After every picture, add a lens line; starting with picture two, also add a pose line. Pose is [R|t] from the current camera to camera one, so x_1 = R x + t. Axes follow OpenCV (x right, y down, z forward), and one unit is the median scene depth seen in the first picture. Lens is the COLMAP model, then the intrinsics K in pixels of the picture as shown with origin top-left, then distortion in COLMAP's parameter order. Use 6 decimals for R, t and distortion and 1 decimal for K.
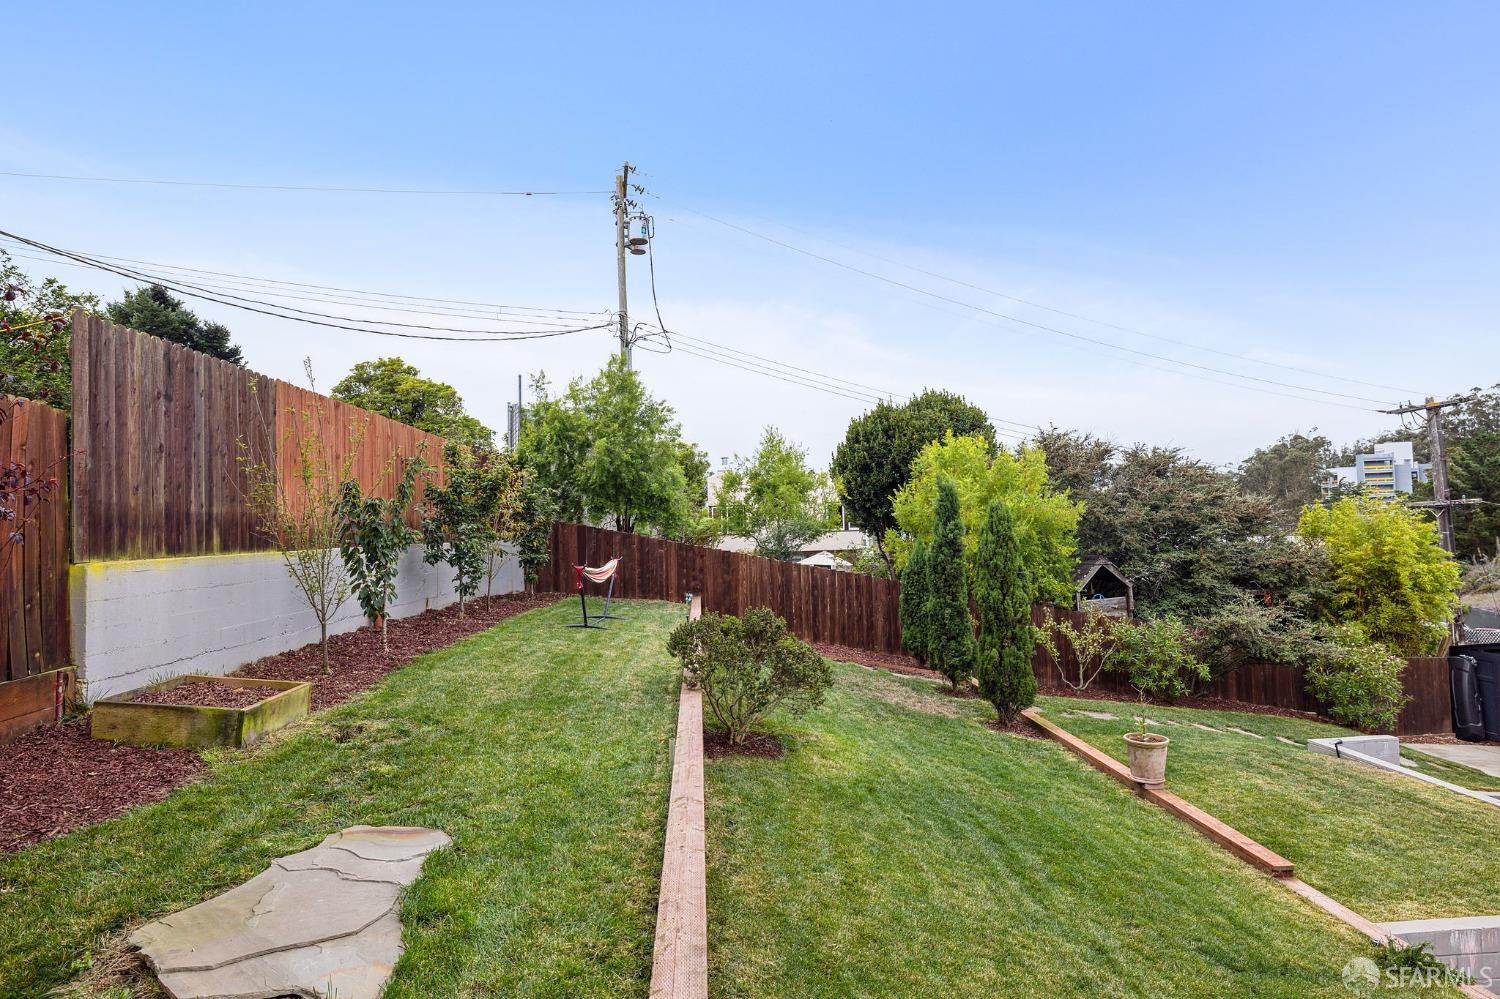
lens RADIAL K [[837.1, 0, 750.0], [0, 837.1, 499.5], [0, 0, 1]] dist [0.000834, 0.000369]
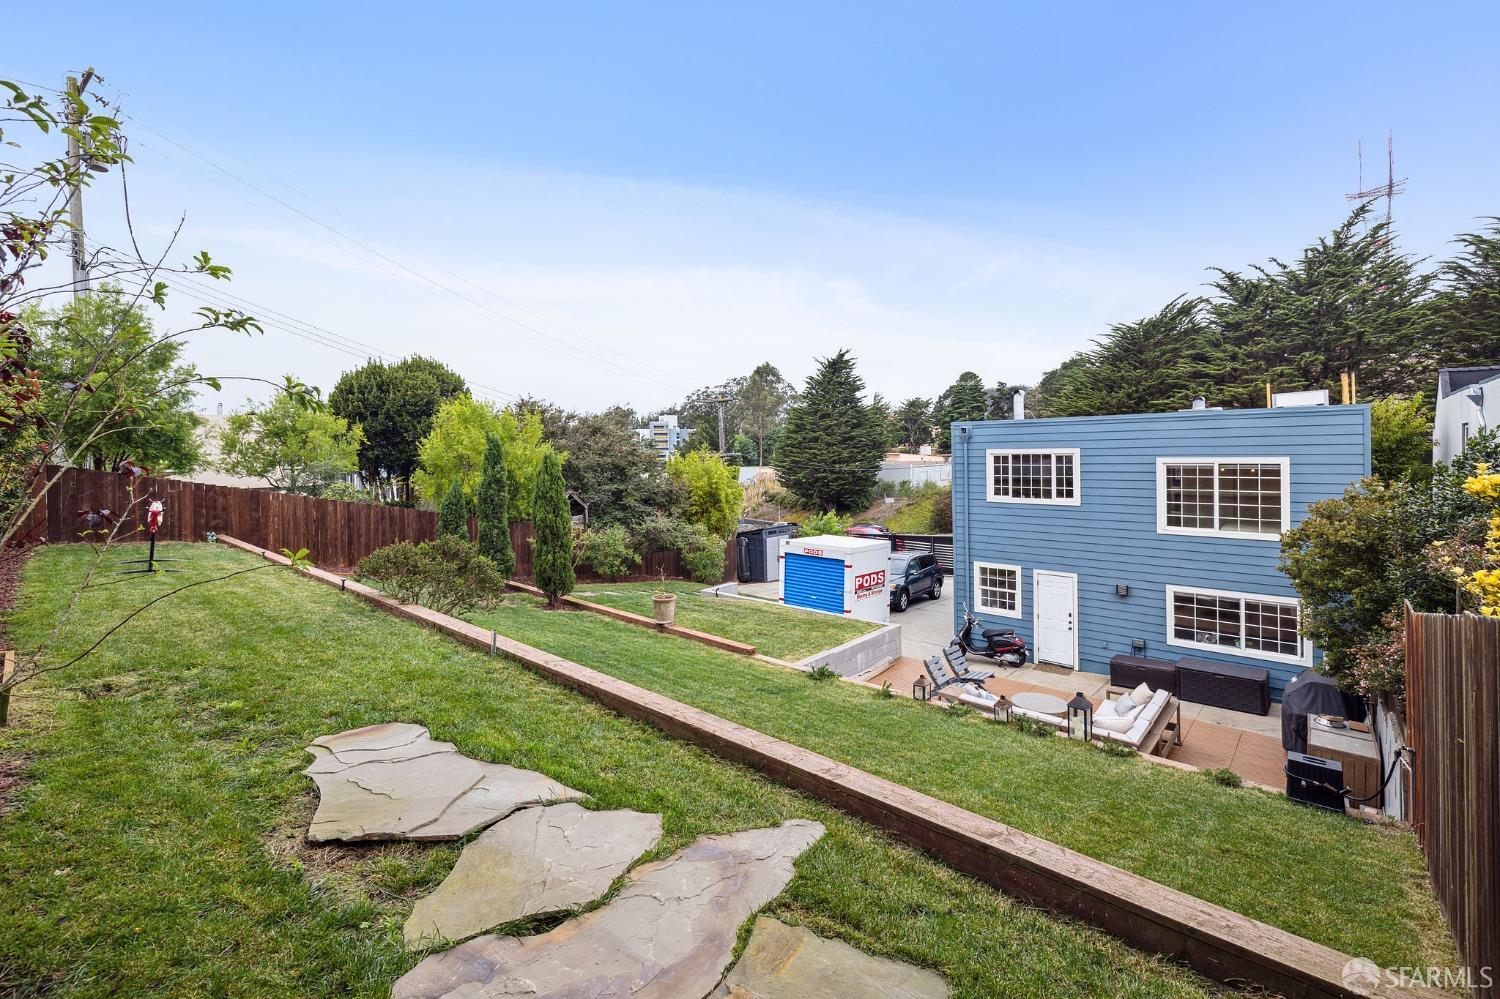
lens RADIAL K [[630.7, 0, 742.6], [0, 630.7, 457.2], [0, 0, 1]] dist [0.000398, -0.000046]
pose [[0.717028, 0.015331, 0.696876, -0.143309], [-0.029344, 0.999536, 0.008204, -0.005035], [-0.696426, -0.026332, 0.717145, -0.005243]]
